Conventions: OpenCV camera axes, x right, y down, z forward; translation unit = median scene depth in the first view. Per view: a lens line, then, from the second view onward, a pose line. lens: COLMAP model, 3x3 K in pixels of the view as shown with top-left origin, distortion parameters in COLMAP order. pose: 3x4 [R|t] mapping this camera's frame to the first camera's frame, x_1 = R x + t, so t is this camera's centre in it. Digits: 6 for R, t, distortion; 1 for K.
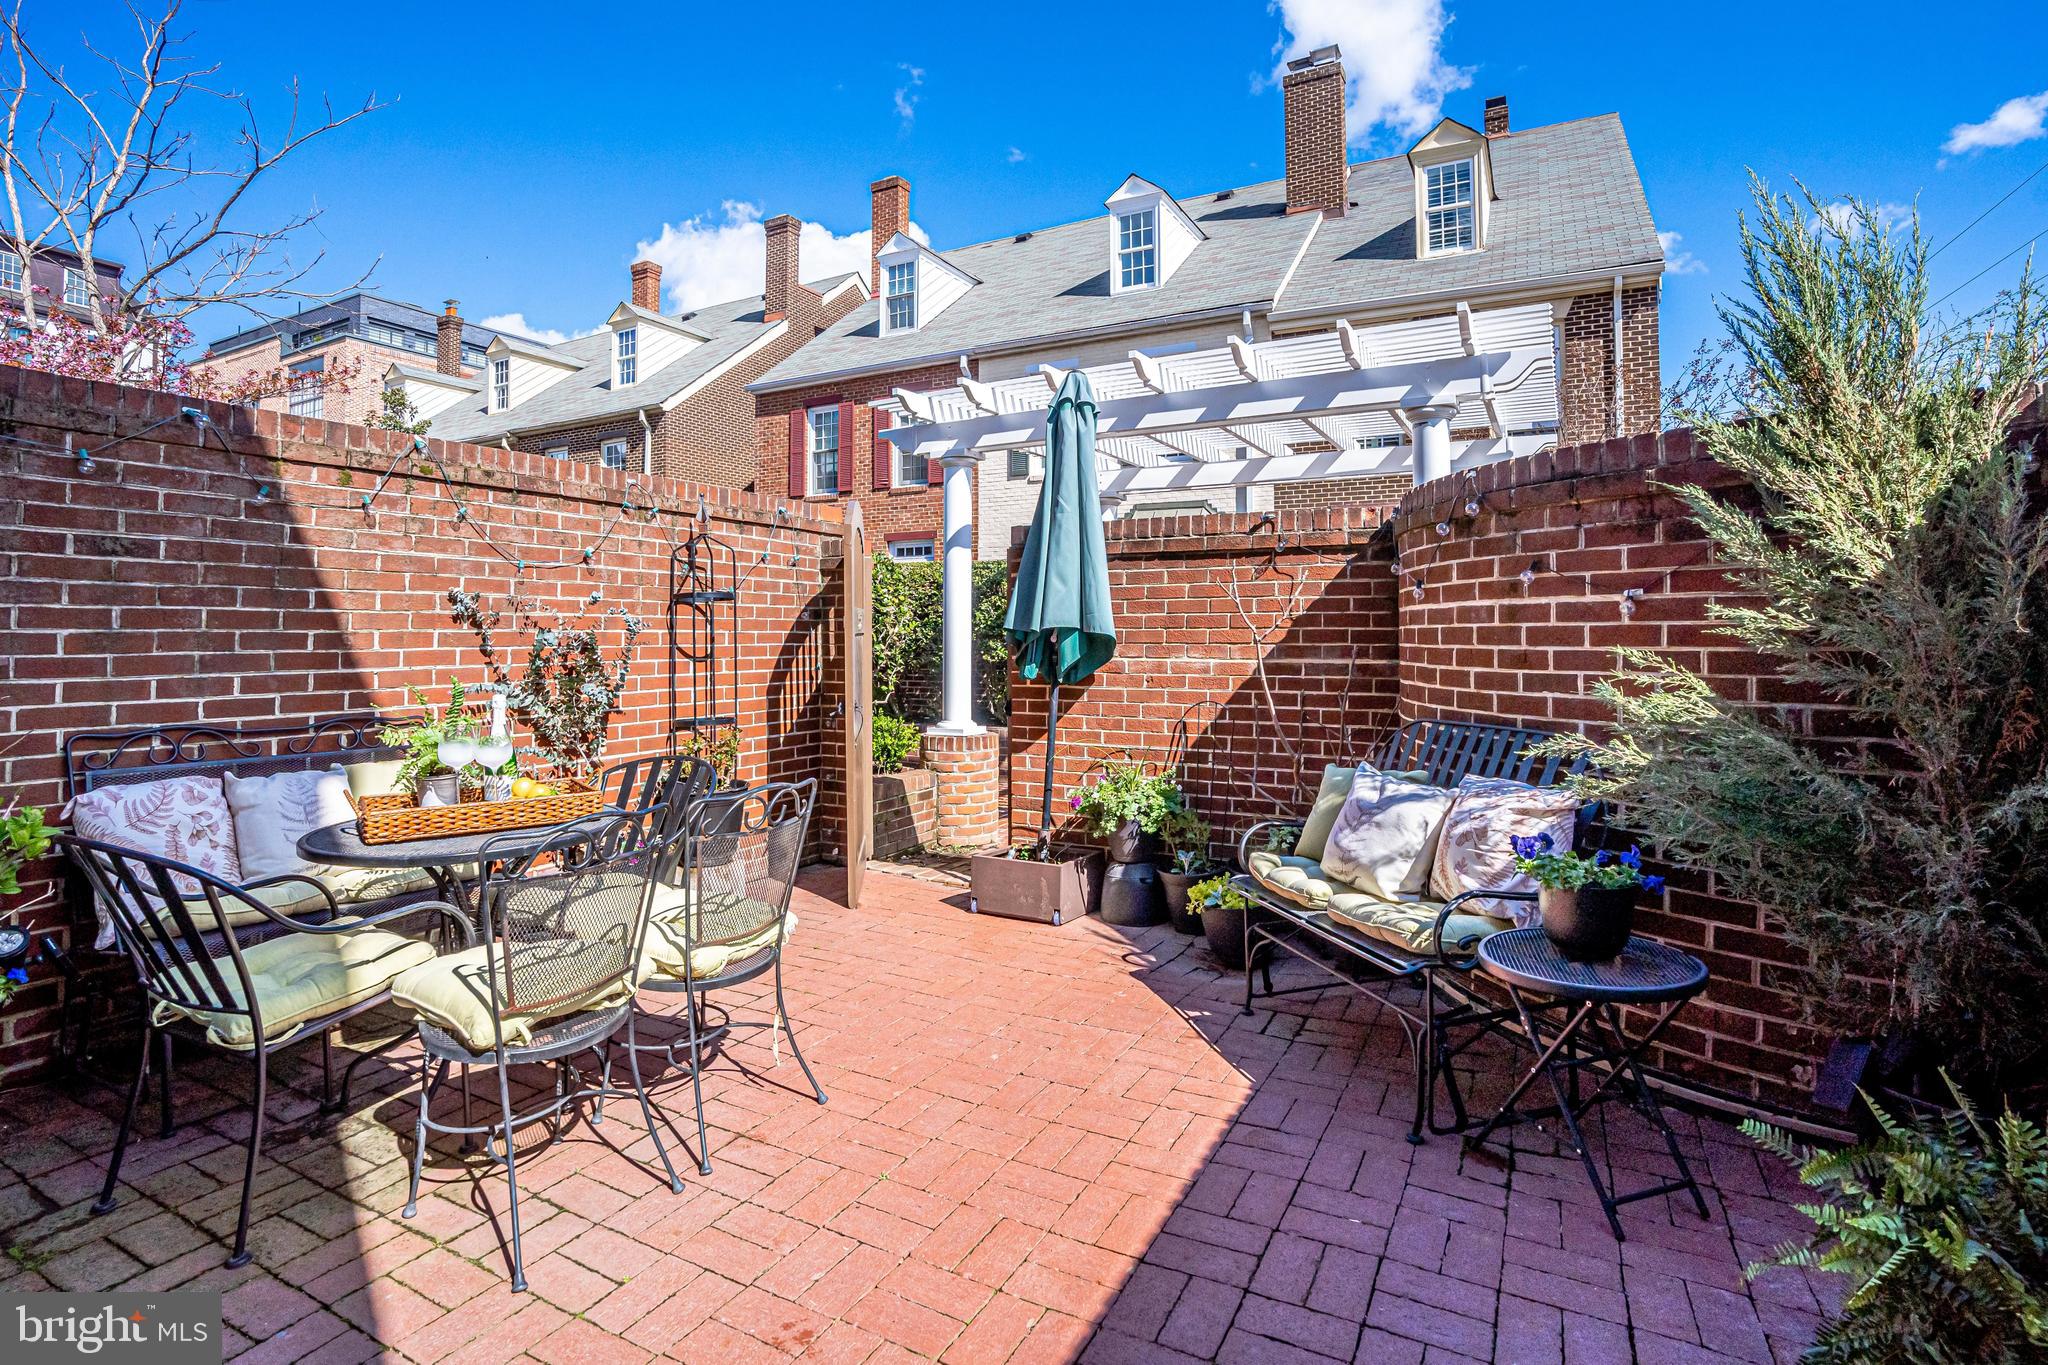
lens RADIAL K [[969.0, 0, 1027.9], [0, 969.0, 676.5], [0, 0, 1]] dist [-0.000161, -0.000061]
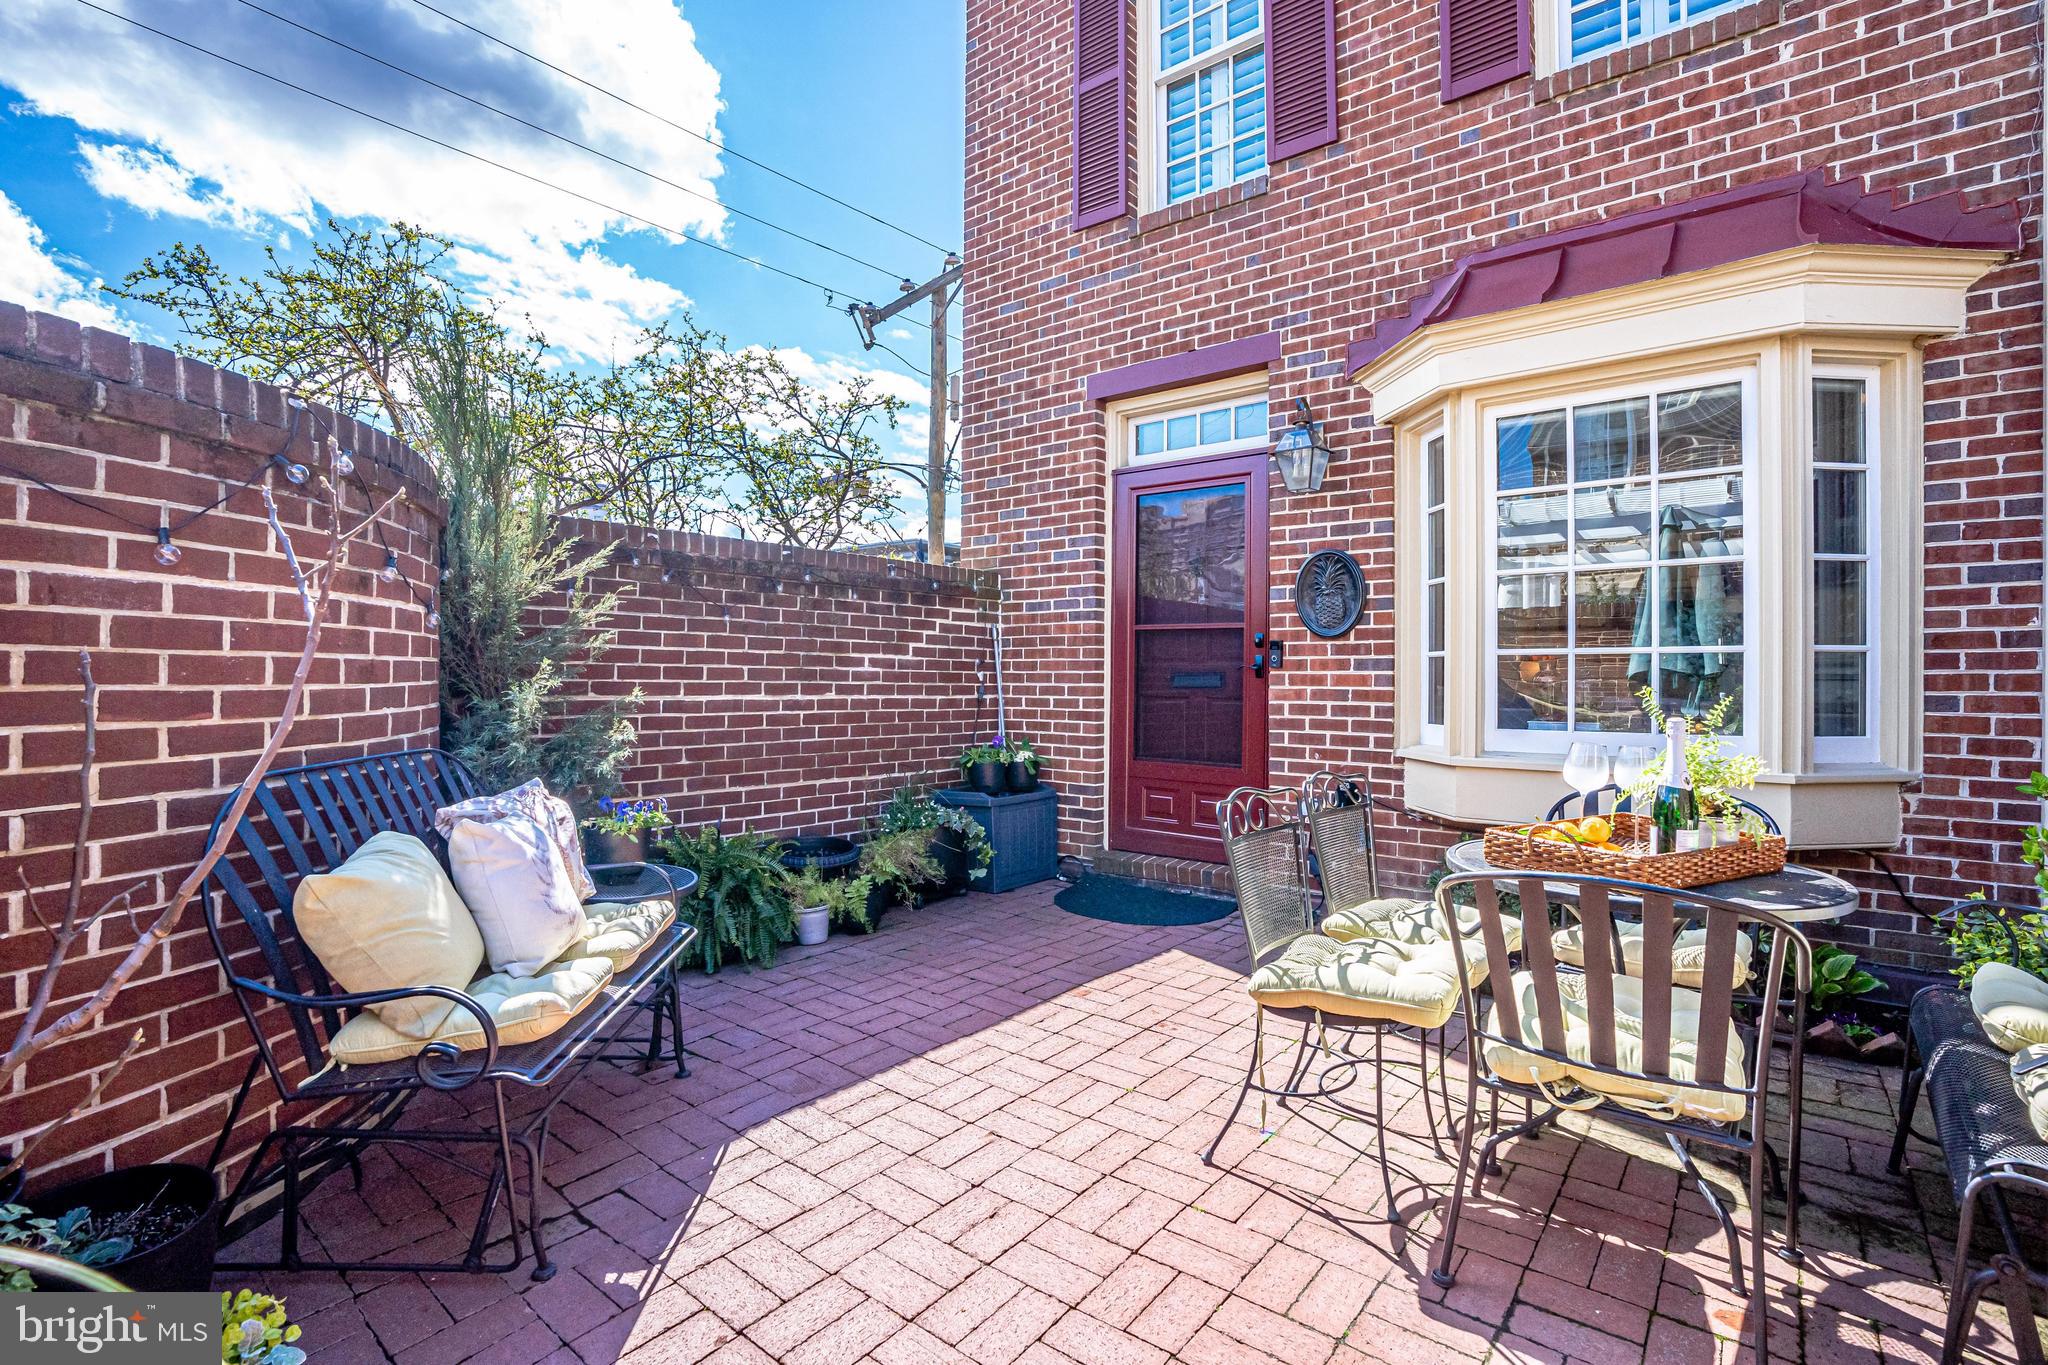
lens RADIAL K [[969.0, 0, 1030.3], [0, 969.0, 677.5], [0, 0, 1]] dist [-0.000161, -0.000061]
pose [[-0.981994, -0.000165, 0.188912, -0.201647], [0.006974, 0.999286, 0.037125, -0.040220], [-0.188783, 0.037774, -0.981292, 1.737994]]
